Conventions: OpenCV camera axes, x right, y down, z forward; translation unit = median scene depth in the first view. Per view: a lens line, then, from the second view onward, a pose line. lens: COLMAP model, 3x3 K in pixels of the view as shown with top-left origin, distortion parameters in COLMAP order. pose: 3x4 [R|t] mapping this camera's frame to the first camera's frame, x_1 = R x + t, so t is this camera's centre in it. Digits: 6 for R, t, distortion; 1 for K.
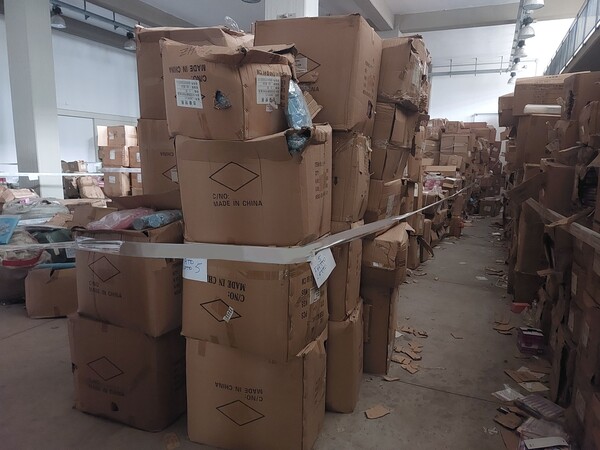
lens RADIAL K [[436.9, 0, 300.0], [0, 436.9, 225.0], [0, 0, 1]] dist [0.062261, -0.062492]
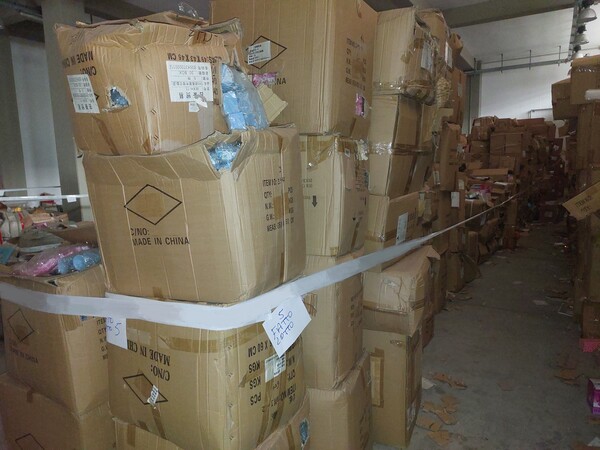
lens RADIAL K [[437.7, 0, 300.0], [0, 437.7, 225.0], [0, 0, 1]] dist [0.010832, 0.003632]
pose [[0.992210, -0.031930, -0.120414, 0.053069], [0.029493, 0.999324, -0.021966, -0.016517], [0.121034, 0.018243, 0.992481, 0.095733]]
